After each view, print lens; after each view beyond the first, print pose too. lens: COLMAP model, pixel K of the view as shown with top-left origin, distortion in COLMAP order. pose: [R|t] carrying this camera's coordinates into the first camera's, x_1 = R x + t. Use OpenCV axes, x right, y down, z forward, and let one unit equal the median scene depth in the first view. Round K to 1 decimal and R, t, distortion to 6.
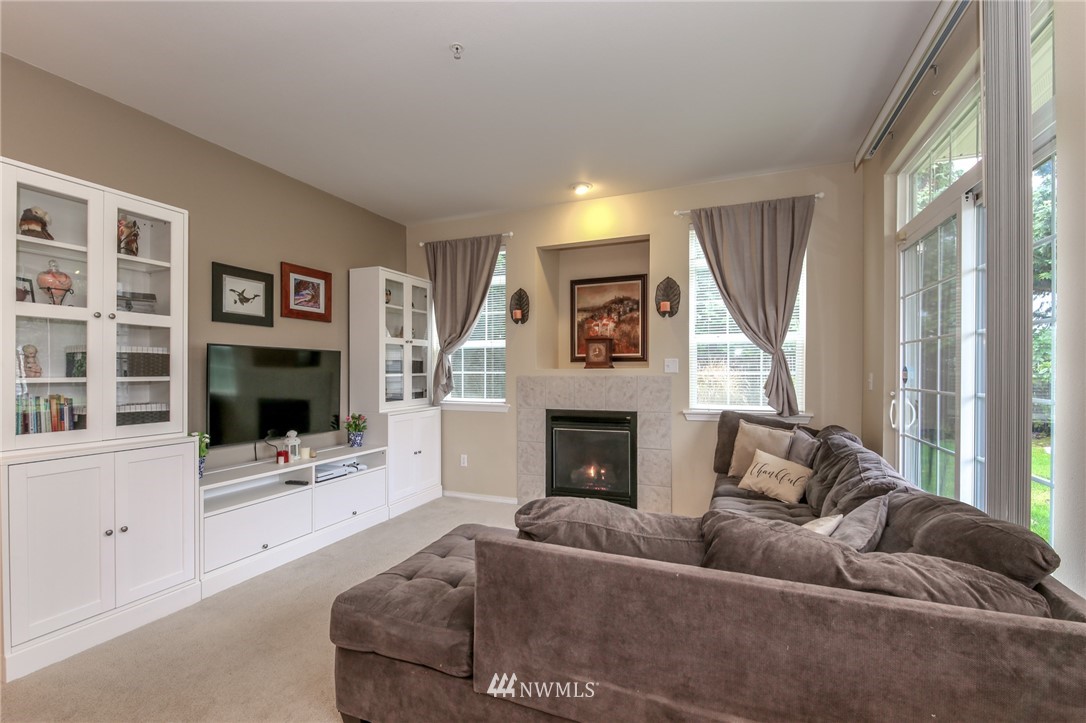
lens RADIAL K [[472.7, 0, 543.0], [0, 472.7, 361.5], [0, 0, 1]] dist [0.000146, -0.000011]
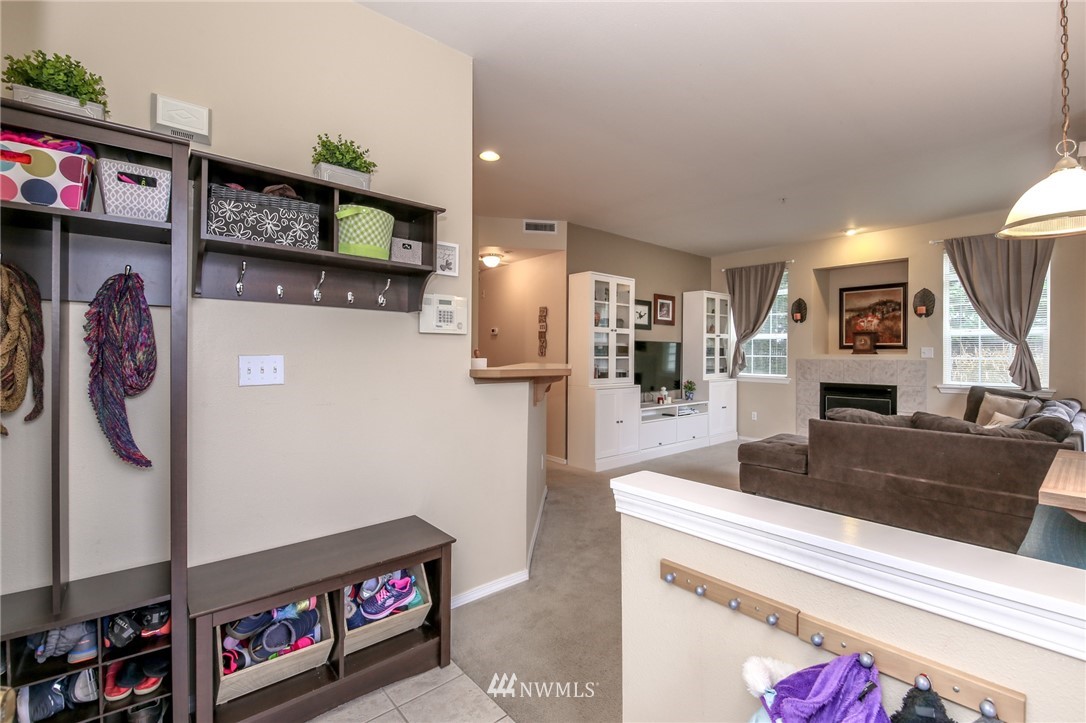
lens RADIAL K [[478.7, 0, 541.7], [0, 478.7, 347.3], [0, 0, 1]] dist [0.001004, -0.008297]
pose [[0.889489, 0.002306, -0.456951, -0.087598], [0.000413, 0.999983, 0.005850, -0.014664], [0.456956, -0.005393, 0.889473, -0.716486]]
